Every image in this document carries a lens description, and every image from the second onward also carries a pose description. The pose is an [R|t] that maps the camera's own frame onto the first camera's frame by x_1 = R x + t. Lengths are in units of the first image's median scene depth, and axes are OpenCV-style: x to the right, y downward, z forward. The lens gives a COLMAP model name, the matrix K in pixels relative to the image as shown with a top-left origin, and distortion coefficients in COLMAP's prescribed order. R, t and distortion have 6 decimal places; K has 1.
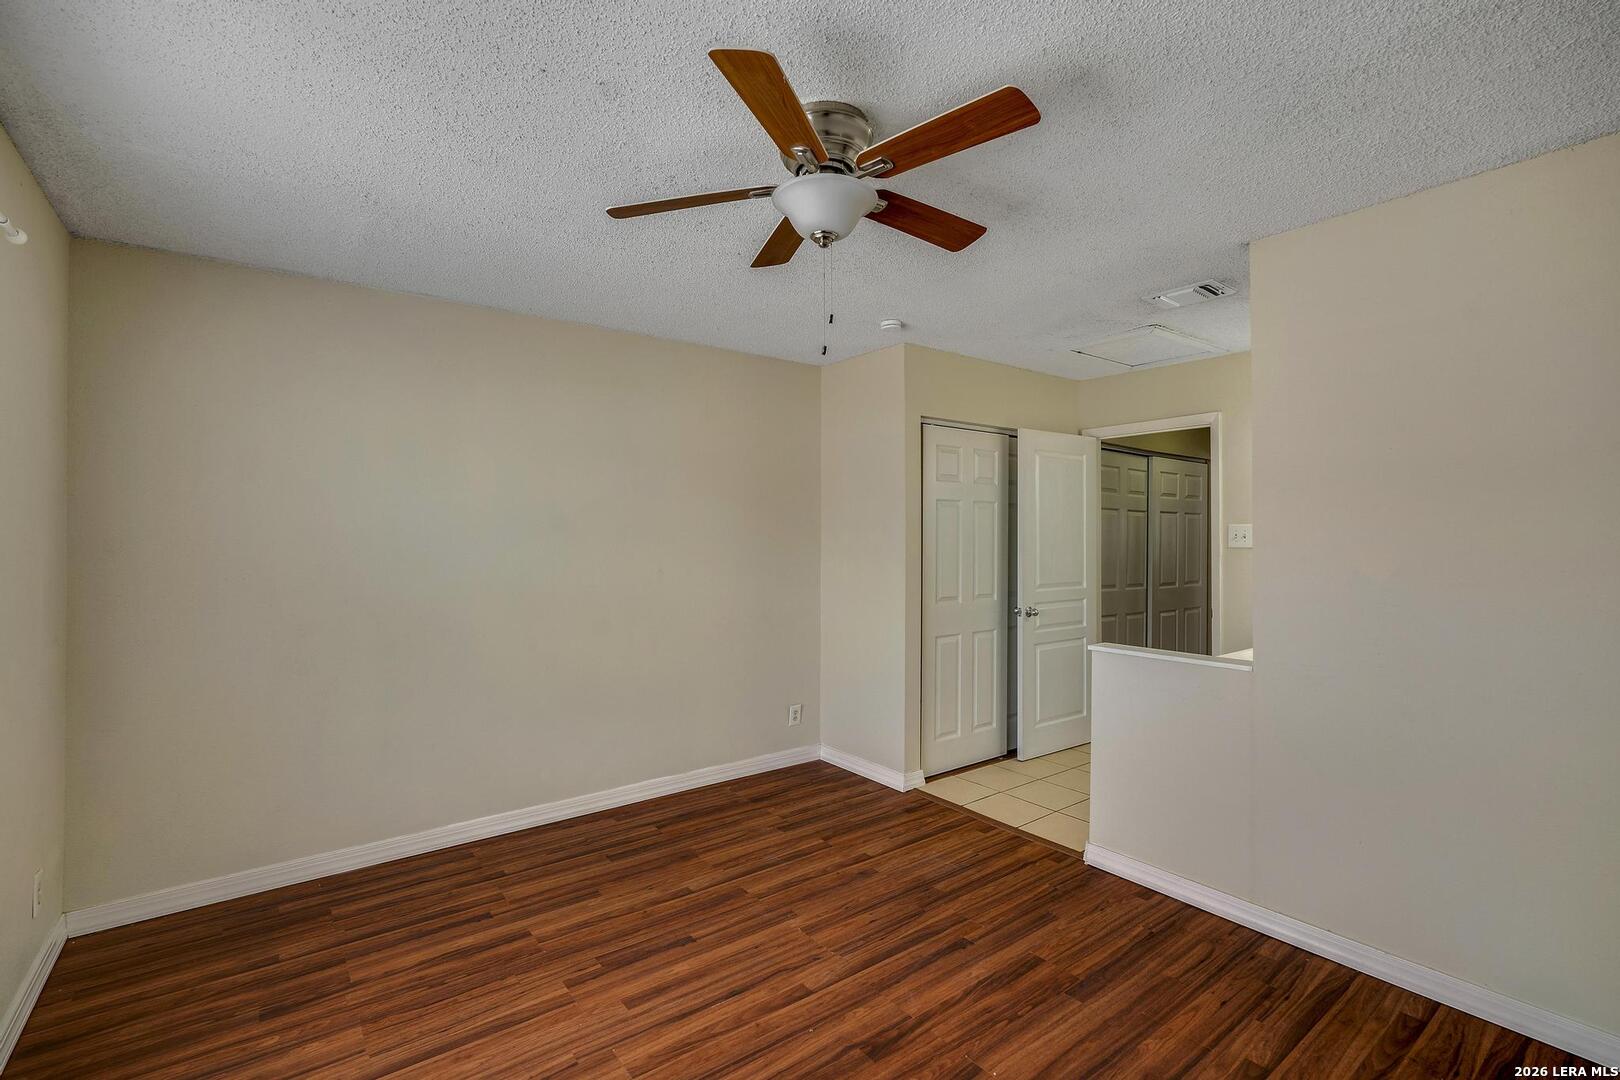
lens RADIAL K [[727.1, 0, 813.8], [0, 727.1, 540.3], [0, 0, 1]] dist [-0.008052, 0.001103]
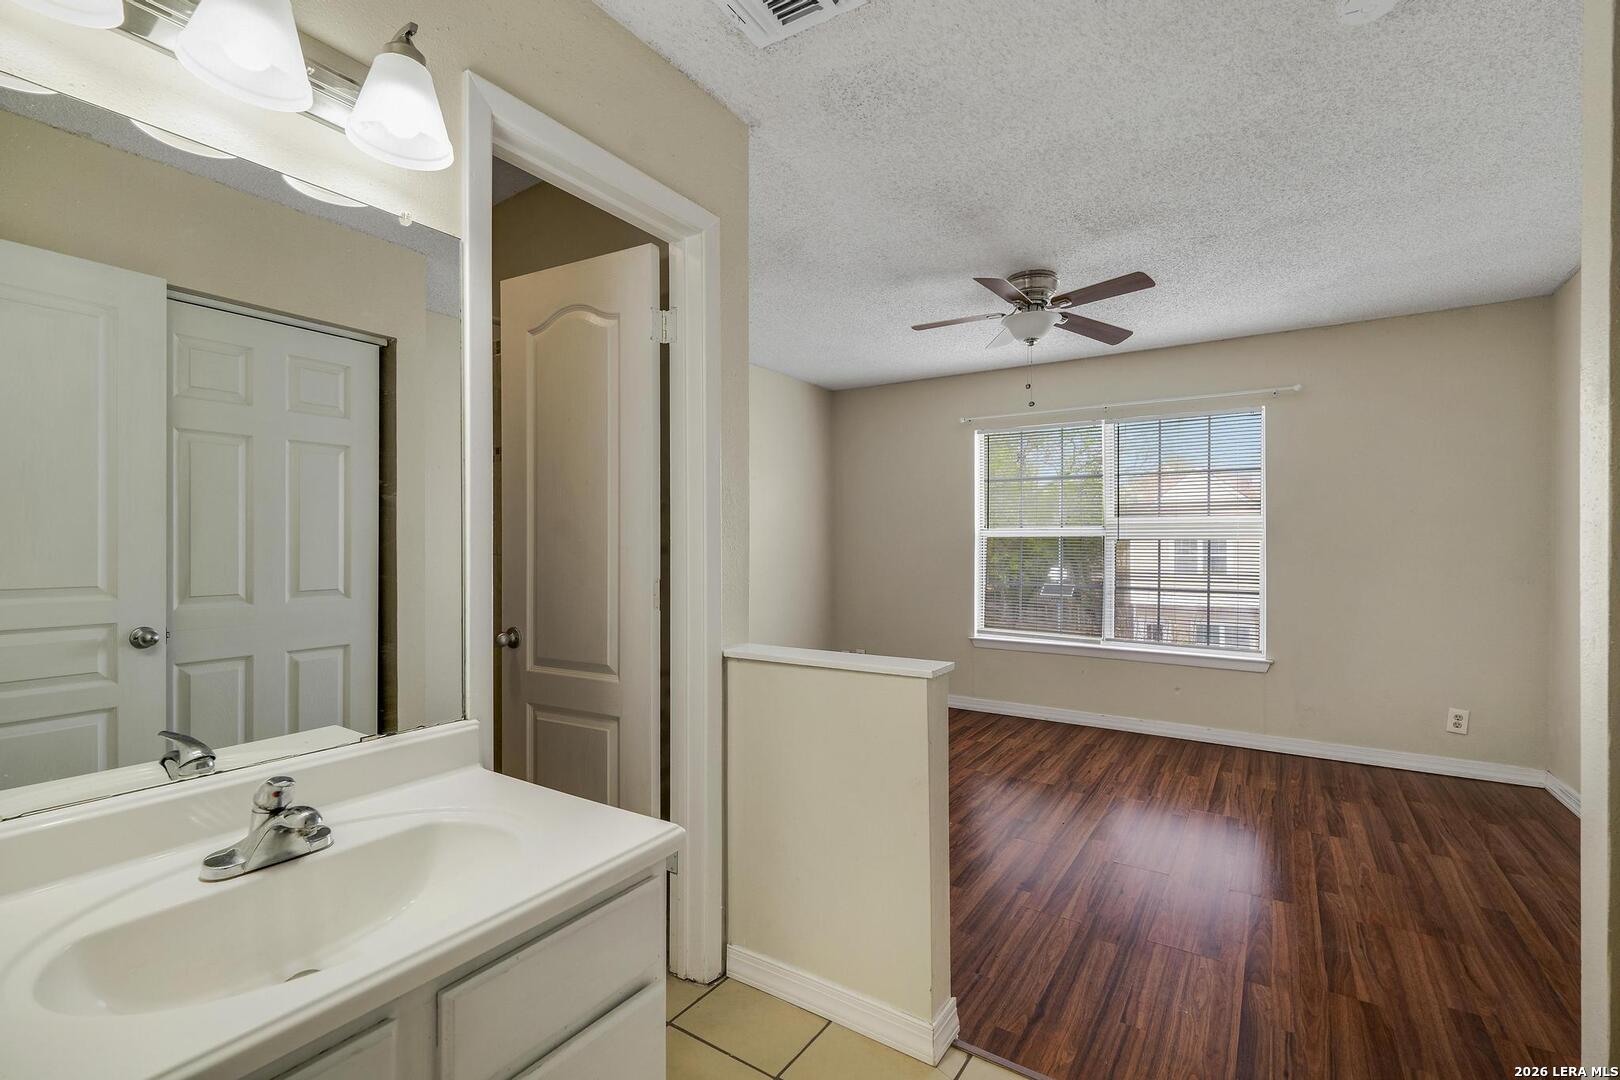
lens RADIAL K [[727.1, 0, 810.6], [0, 727.1, 540.5], [0, 0, 1]] dist [-0.008052, 0.001103]
pose [[-0.943821, -0.002542, -0.330447, 0.754883], [-0.003005, 0.999995, 0.000891, 0.047545], [0.330443, 0.001834, -0.943824, 1.679003]]
